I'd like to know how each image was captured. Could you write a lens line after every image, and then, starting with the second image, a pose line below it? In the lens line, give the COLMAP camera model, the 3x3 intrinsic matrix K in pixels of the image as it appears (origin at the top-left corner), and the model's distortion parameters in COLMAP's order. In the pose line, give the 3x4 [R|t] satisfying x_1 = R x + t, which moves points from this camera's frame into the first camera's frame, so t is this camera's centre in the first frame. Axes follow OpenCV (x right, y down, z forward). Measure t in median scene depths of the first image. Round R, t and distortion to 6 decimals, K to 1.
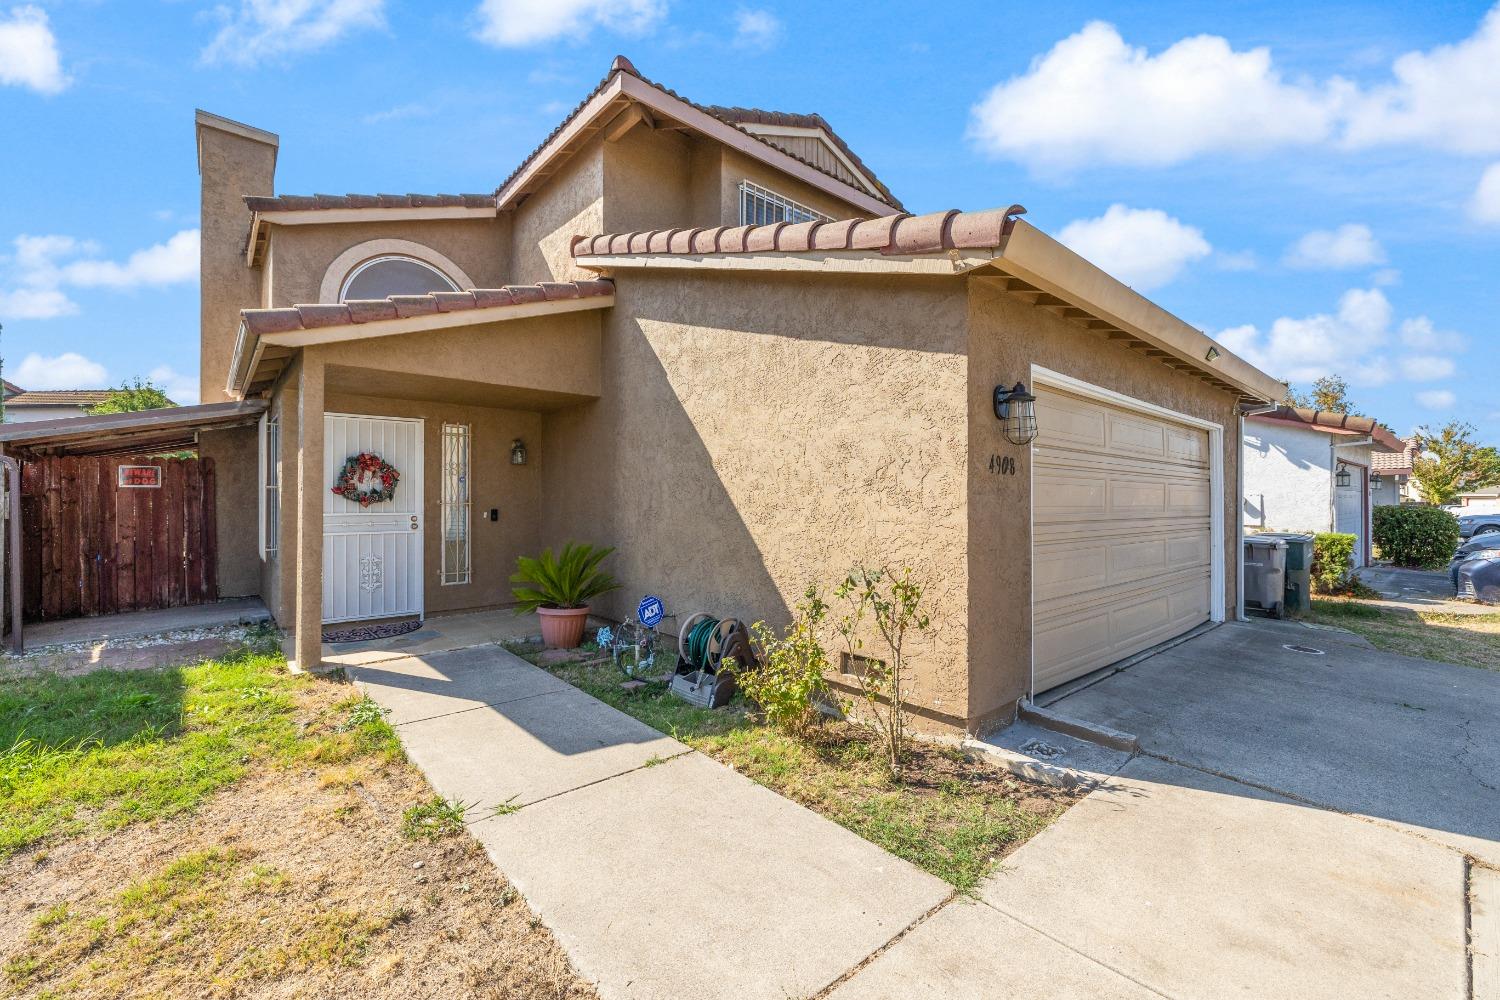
lens RADIAL K [[632.1, 0, 750.0], [0, 632.1, 500.0], [0, 0, 1]] dist [0.003747, 0.000176]
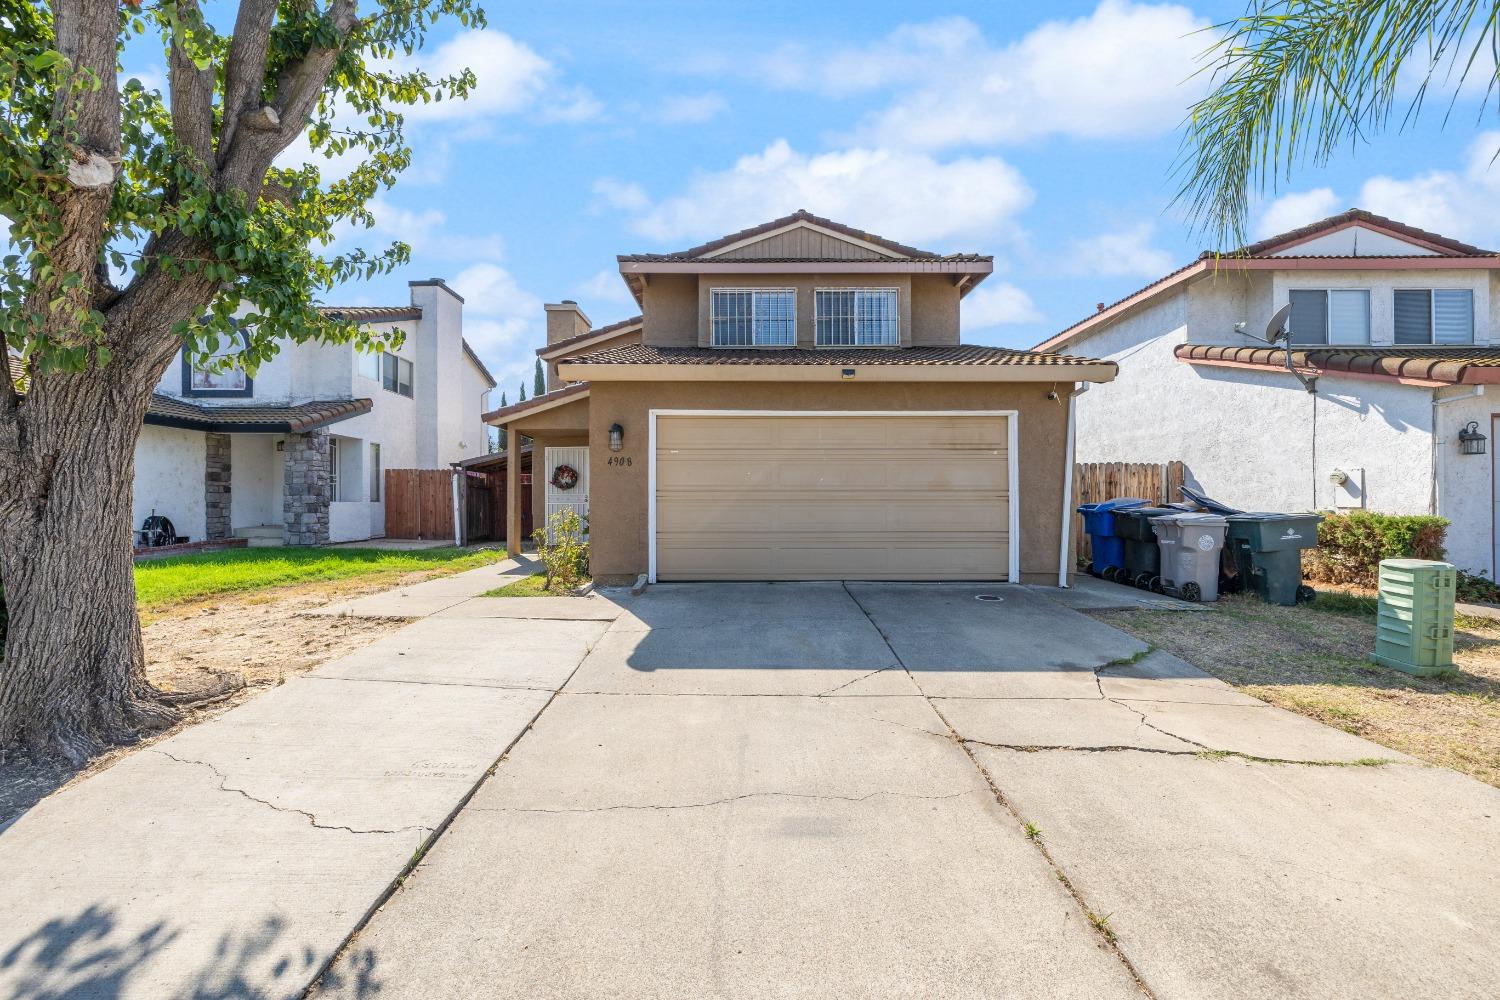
lens RADIAL K [[630.8, 0, 750.0], [0, 630.8, 500.0], [0, 0, 1]] dist [0.000155, -0.000263]
pose [[0.761123, -0.003592, -0.648597, 1.069604], [0.005775, 0.999983, 0.001239, 0.037422], [0.648582, -0.004689, 0.761131, -0.164320]]
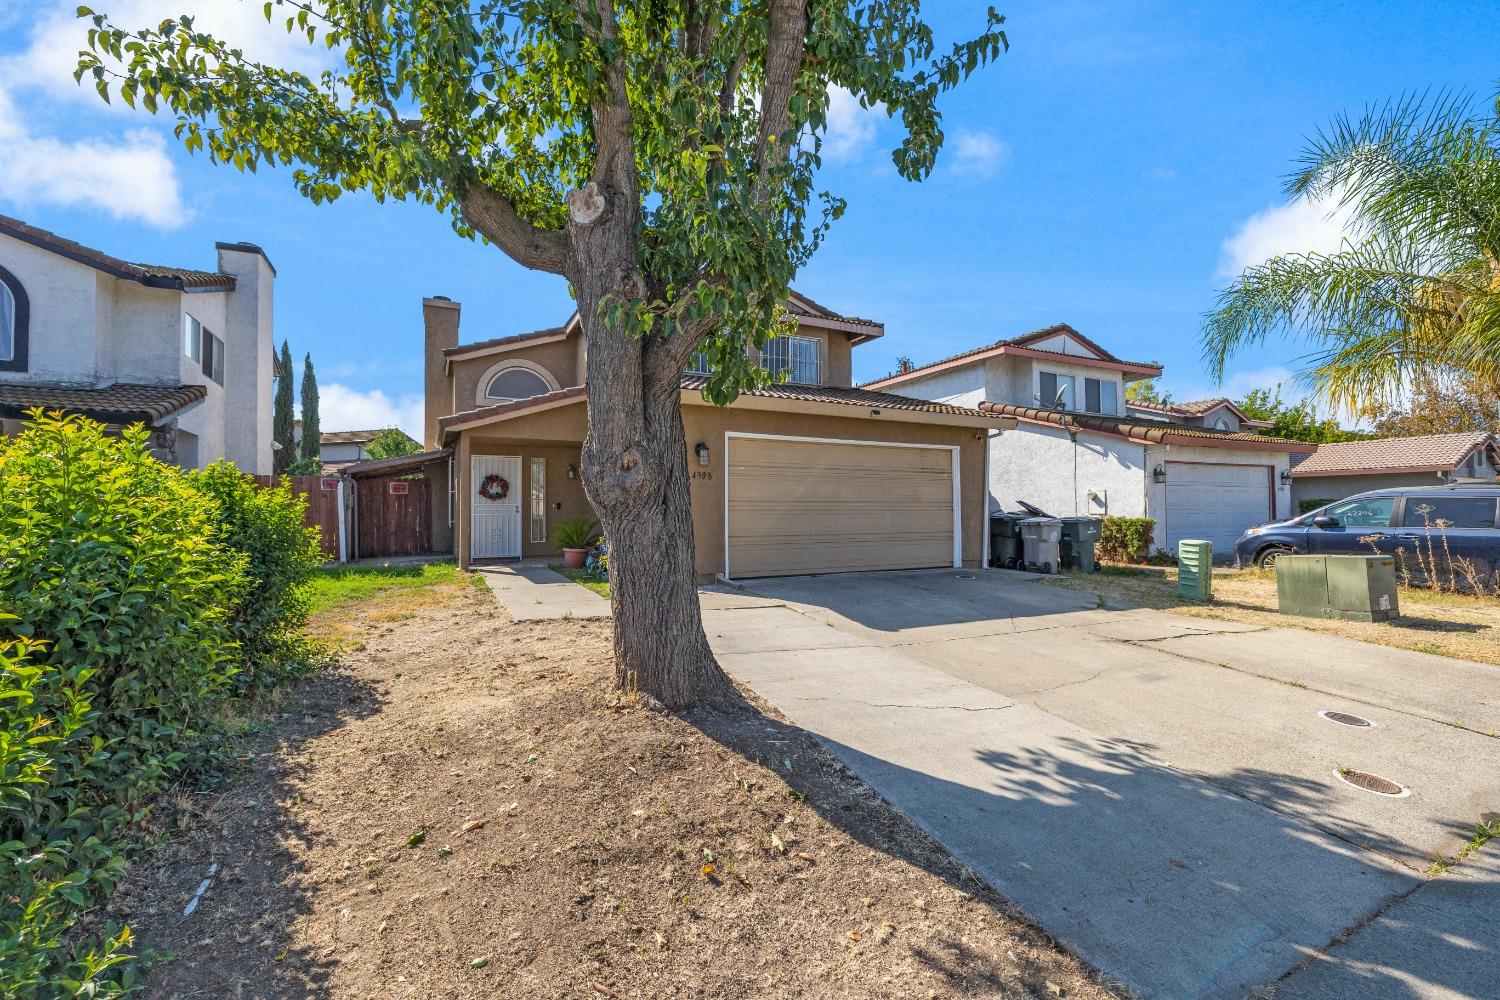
lens RADIAL K [[630.8, 0, 750.0], [0, 630.8, 500.0], [0, 0, 1]] dist [0.000155, -0.000263]
pose [[0.970991, -0.010841, -0.238869, 0.584751], [0.007300, 0.999850, -0.015705, 0.039581], [0.239003, 0.013506, 0.970925, -0.662555]]
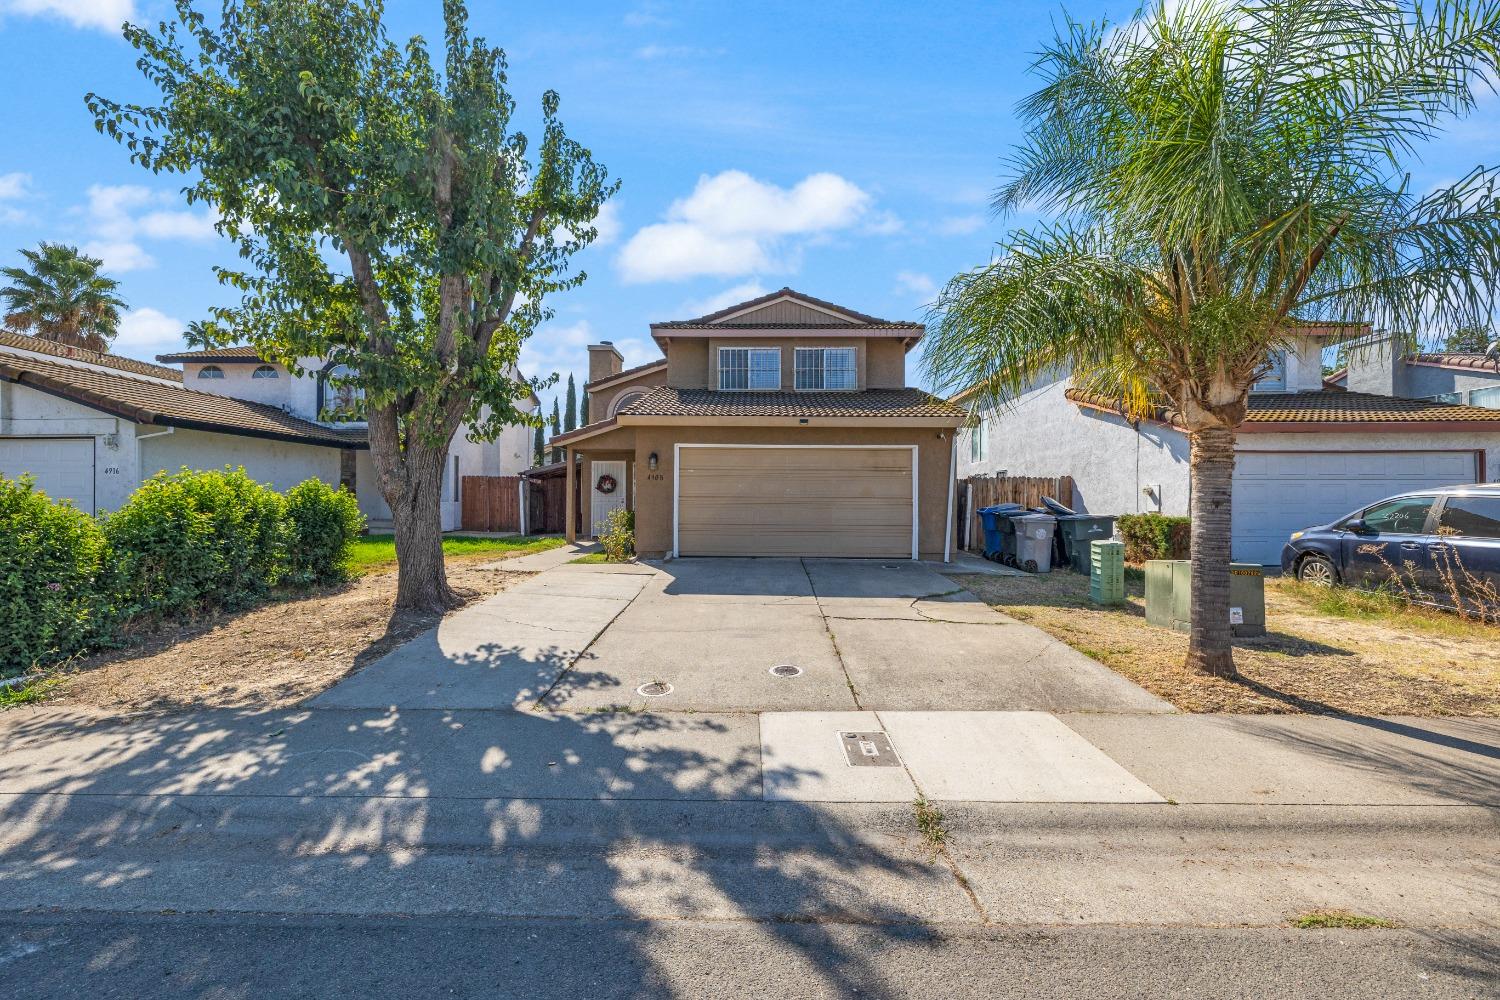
lens RADIAL K [[630.8, 0, 750.0], [0, 630.8, 500.0], [0, 0, 1]] dist [0.000155, -0.000263]
pose [[0.747557, 0.001133, -0.664197, 1.480505], [-0.002051, 0.999998, -0.000602, 0.030930], [0.664195, 0.001812, 0.747557, -0.554888]]
